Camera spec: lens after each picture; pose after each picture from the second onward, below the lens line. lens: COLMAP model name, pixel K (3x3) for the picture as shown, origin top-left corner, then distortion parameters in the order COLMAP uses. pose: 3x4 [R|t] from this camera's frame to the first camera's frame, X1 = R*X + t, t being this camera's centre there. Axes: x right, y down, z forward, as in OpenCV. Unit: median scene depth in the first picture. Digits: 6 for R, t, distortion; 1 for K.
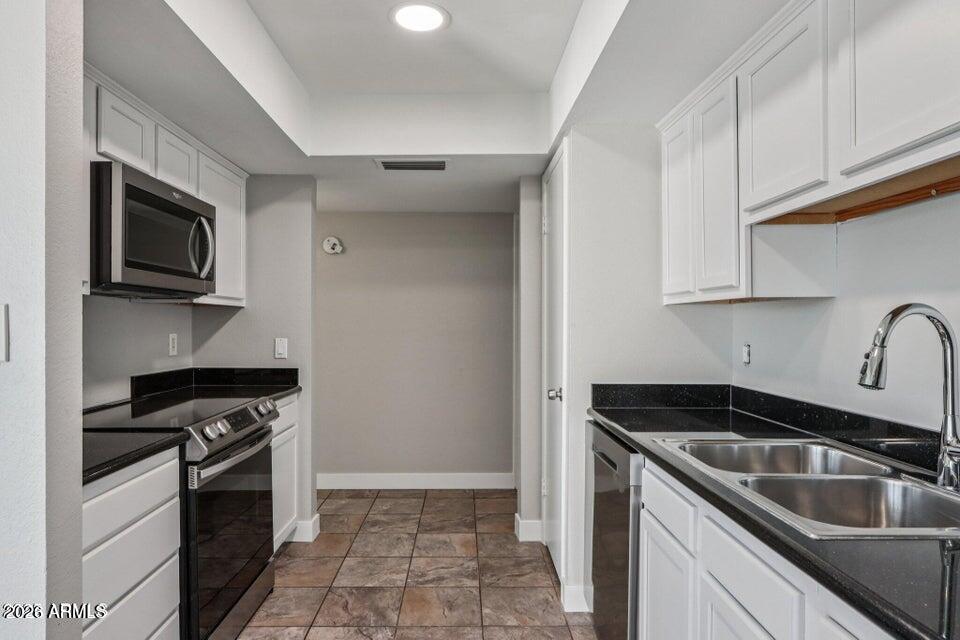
lens RADIAL K [[576.0, 0, 479.7], [0, 576.0, 325.7], [0, 0, 1]] dist [-0.000659, 0.000078]
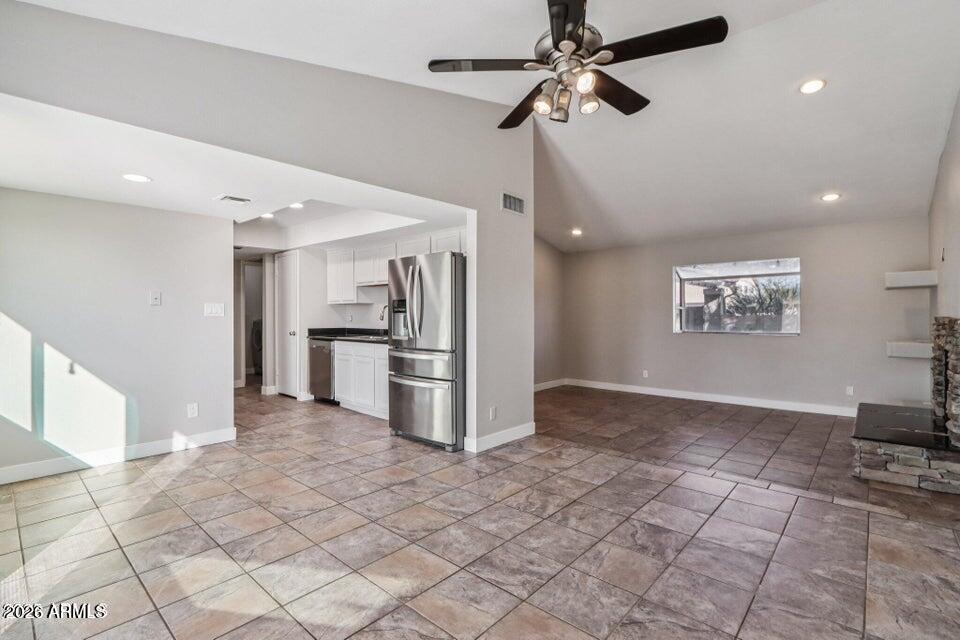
lens RADIAL K [[435.6, 0, 478.9], [0, 435.6, 316.6], [0, 0, 1]] dist [-0.003562, -0.000347]
pose [[0.686682, -0.004488, 0.726944, -0.866652], [0.002920, 0.999990, 0.003415, 0.026035], [-0.726952, -0.000222, 0.686689, -1.283420]]
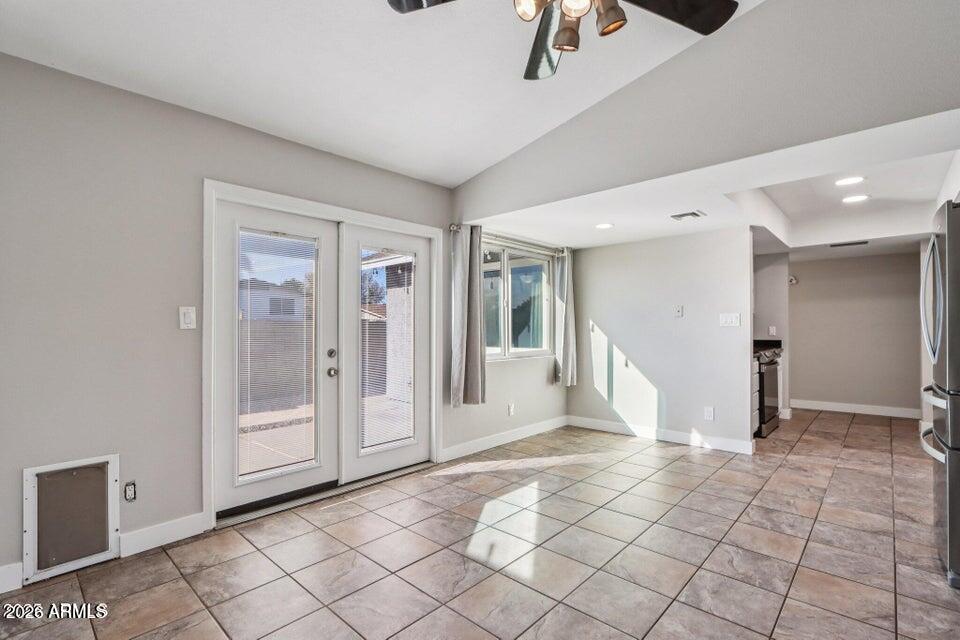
lens RADIAL K [[455.6, 0, 476.6], [0, 455.6, 327.0], [0, 0, 1]] dist [-0.002731, -0.000236]
pose [[0.720441, -0.008082, -0.693469, 0.069029], [0.004743, 0.999966, -0.006727, 0.037140], [0.693500, 0.001557, 0.720455, -1.352009]]
